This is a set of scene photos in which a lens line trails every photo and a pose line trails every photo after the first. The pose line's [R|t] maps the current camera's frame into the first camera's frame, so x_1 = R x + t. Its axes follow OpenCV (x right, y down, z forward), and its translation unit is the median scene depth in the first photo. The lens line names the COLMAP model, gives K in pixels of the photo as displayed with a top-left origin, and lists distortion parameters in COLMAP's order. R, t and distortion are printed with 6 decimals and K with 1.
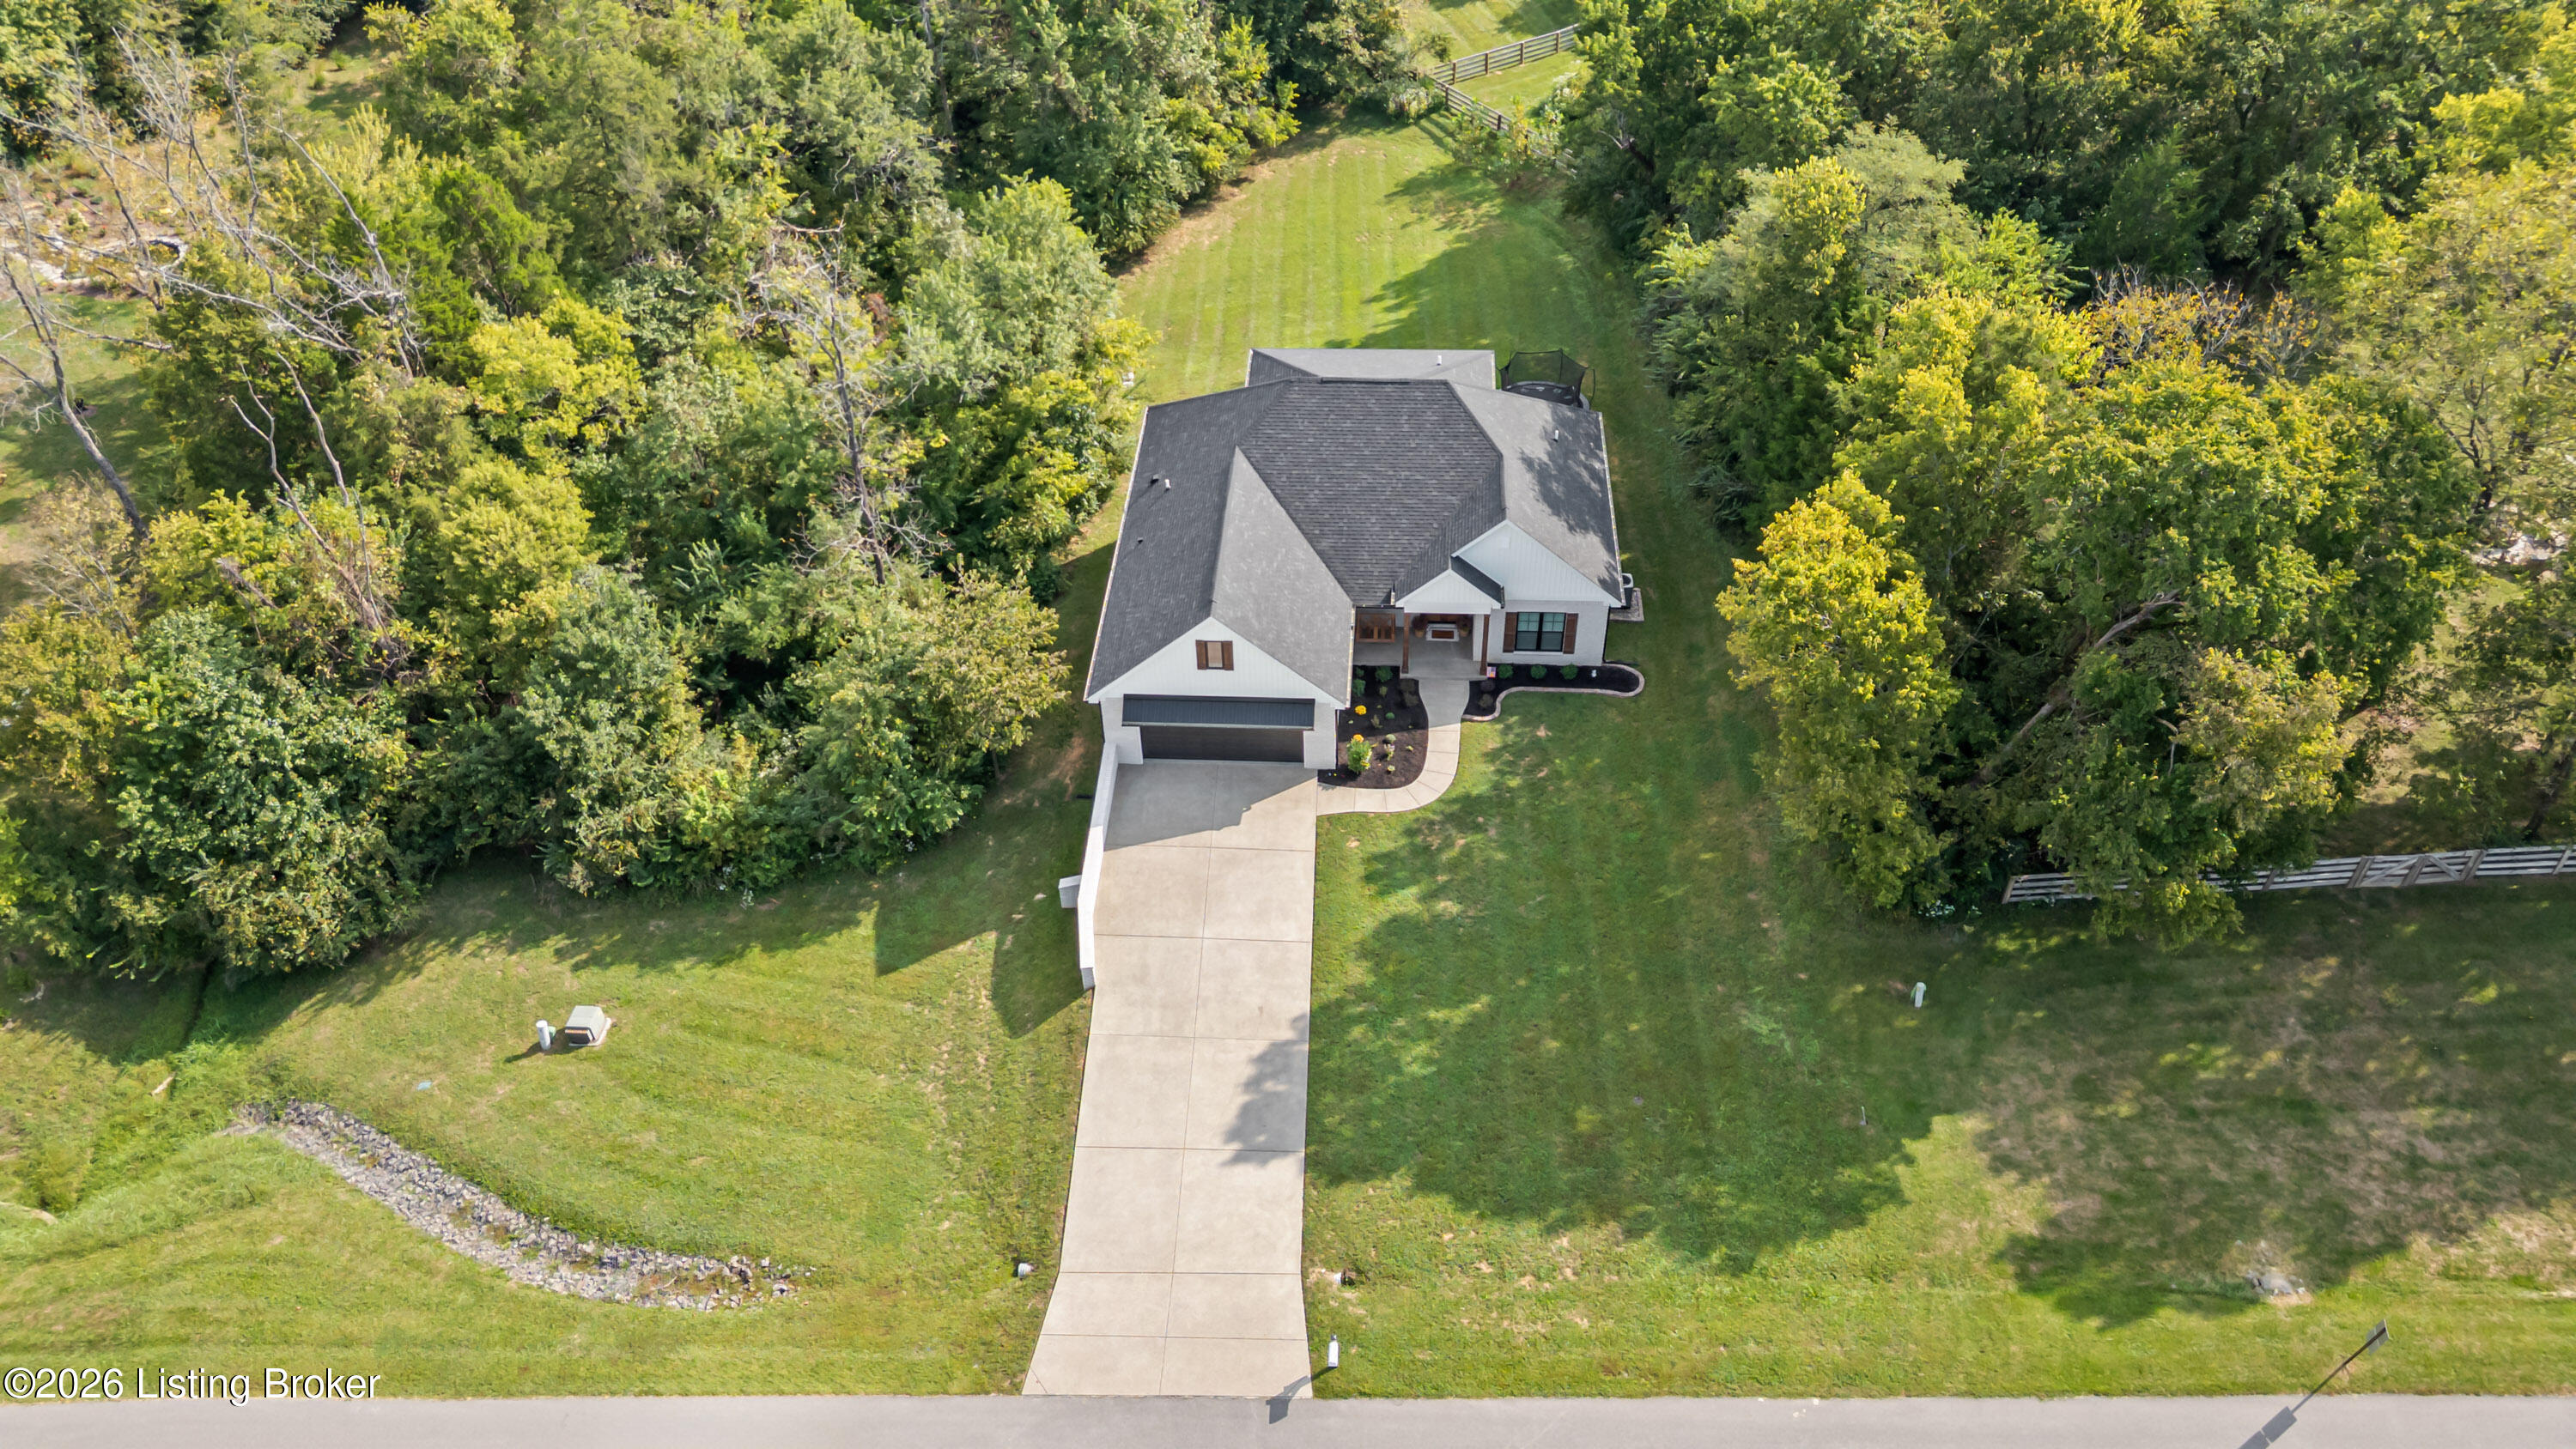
lens RADIAL K [[1739.8, 0, 1229.0], [0, 1739.8, 725.7], [0, 0, 1]] dist [0.026332, -0.001464]
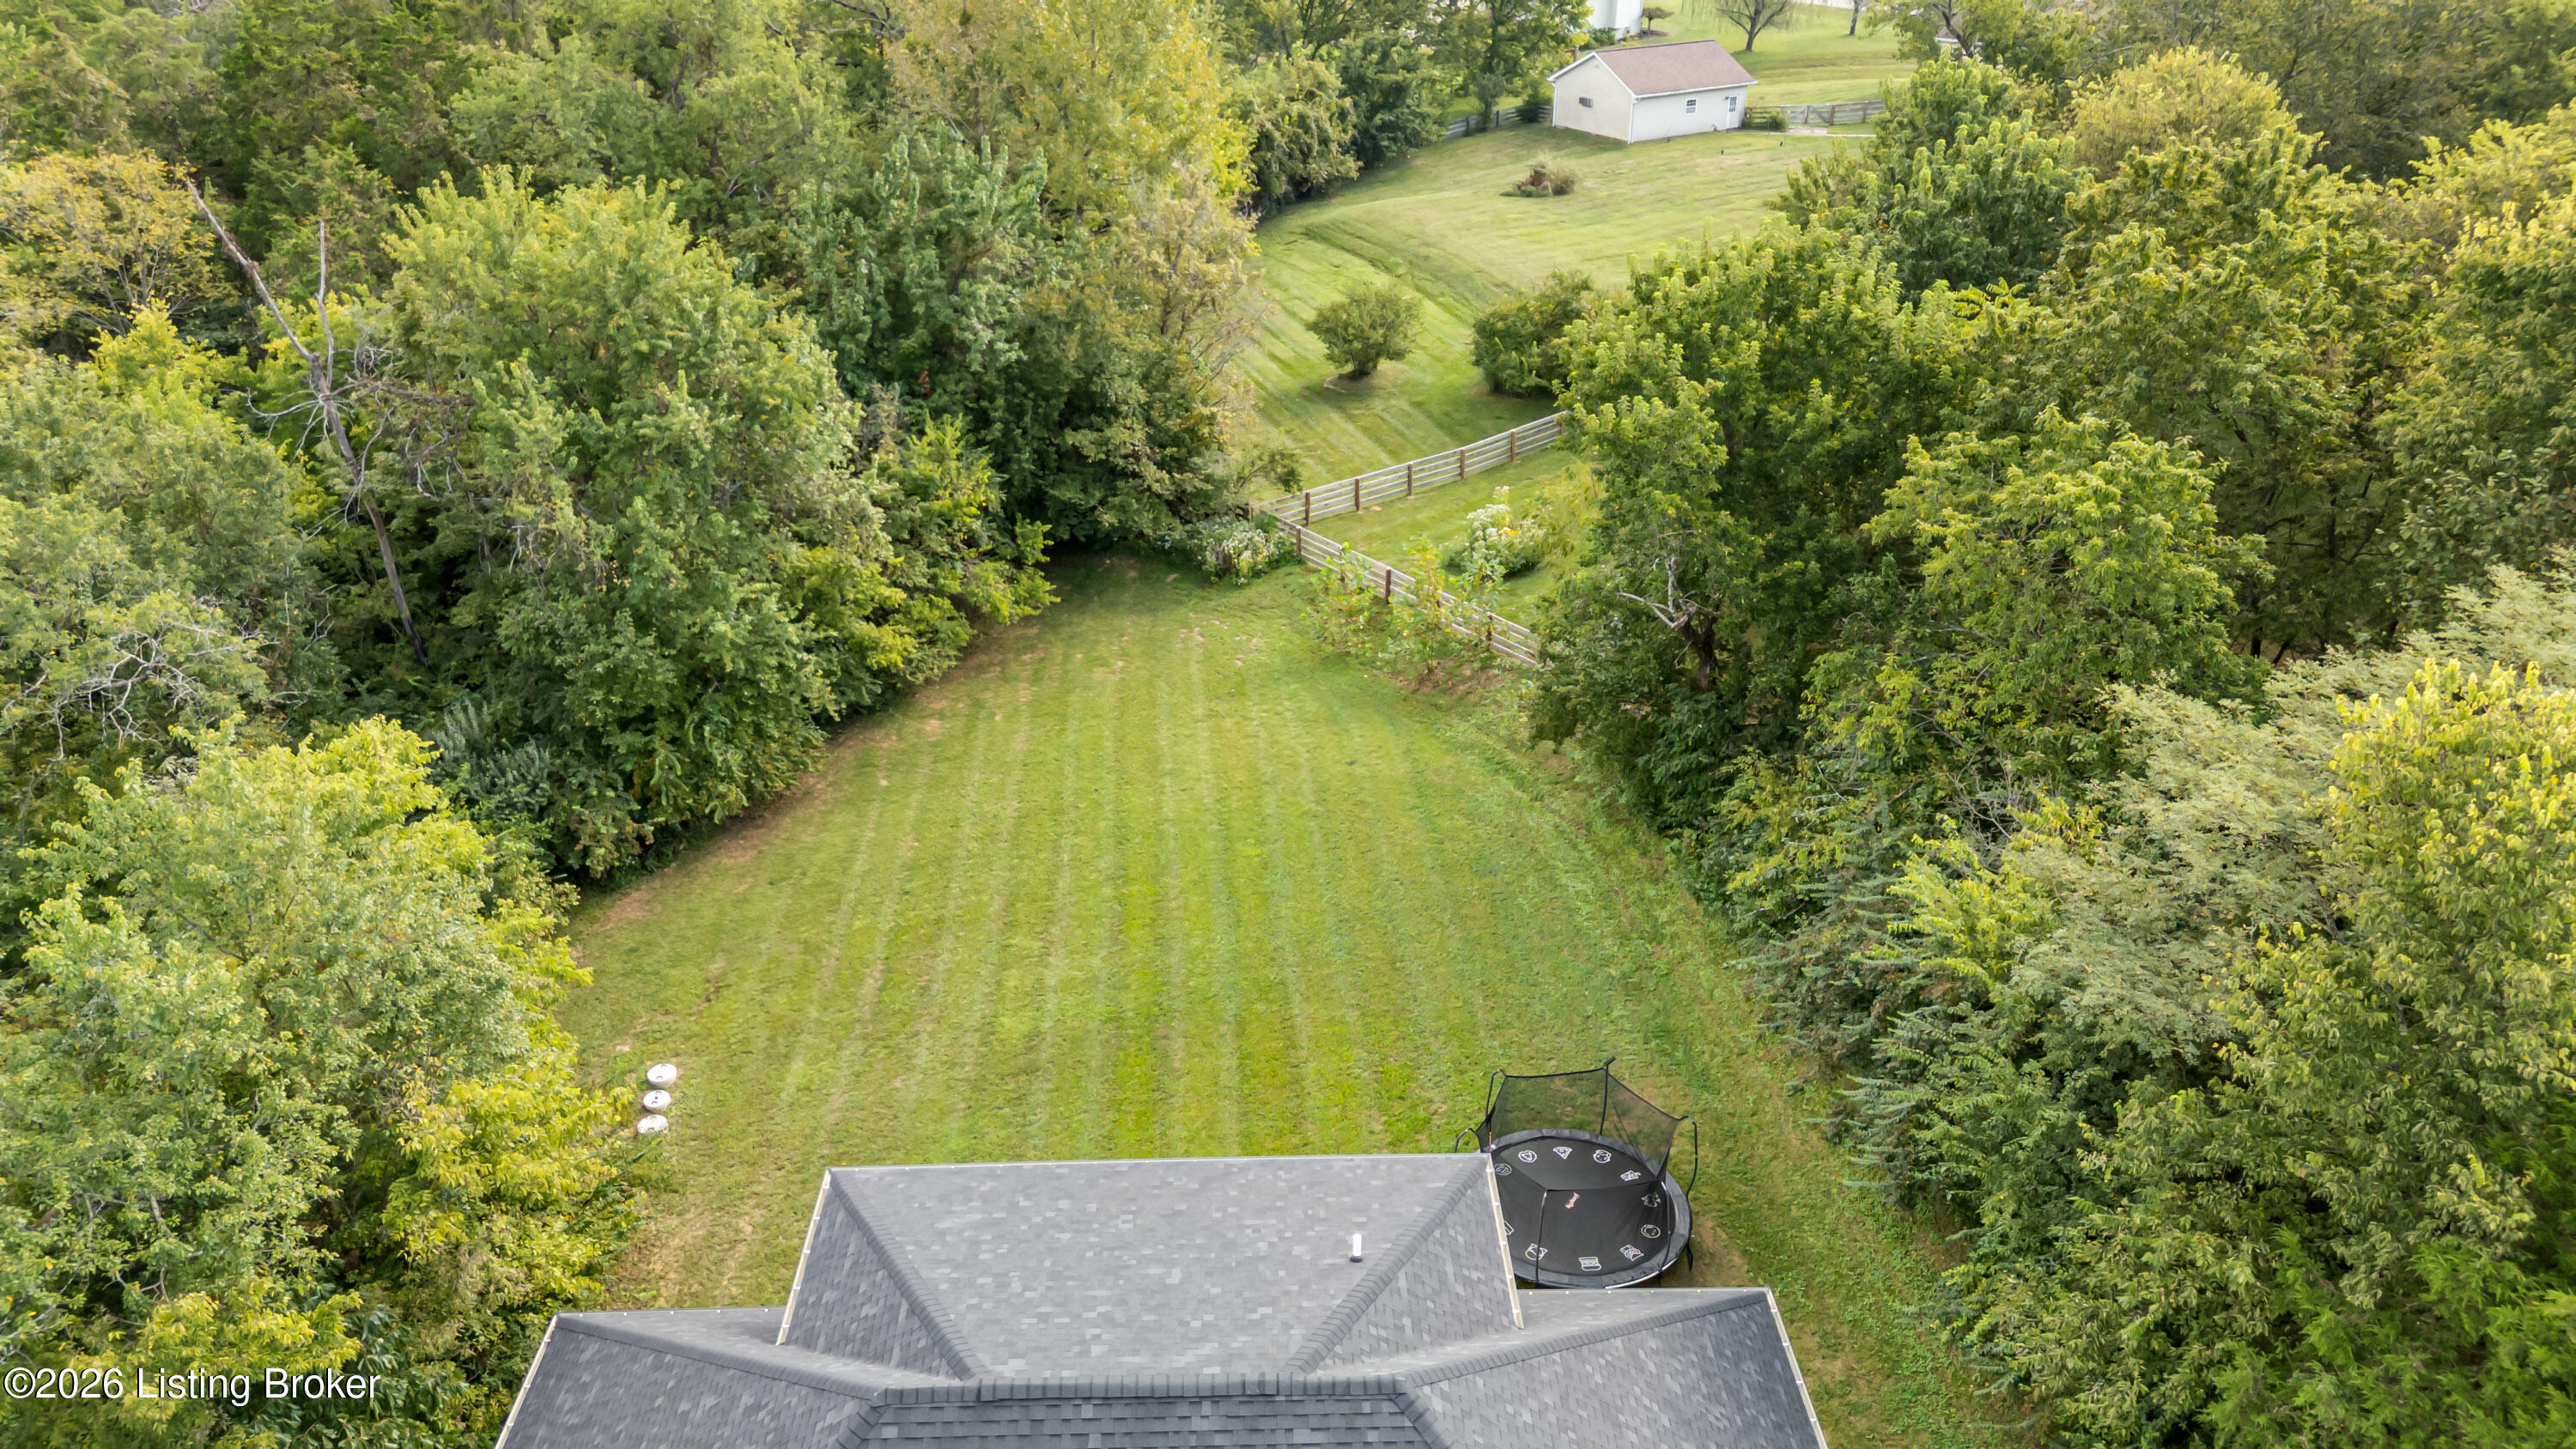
lens RADIAL K [[1739.8, 0, 1302.7], [0, 1739.8, 718.2], [0, 0, 1]] dist [0.026332, -0.001464]
pose [[0.991558, -0.025082, 0.127217, 0.050937], [0.056854, 0.965874, -0.252696, -0.160141], [-0.116538, 0.257795, 0.959146, 0.471029]]
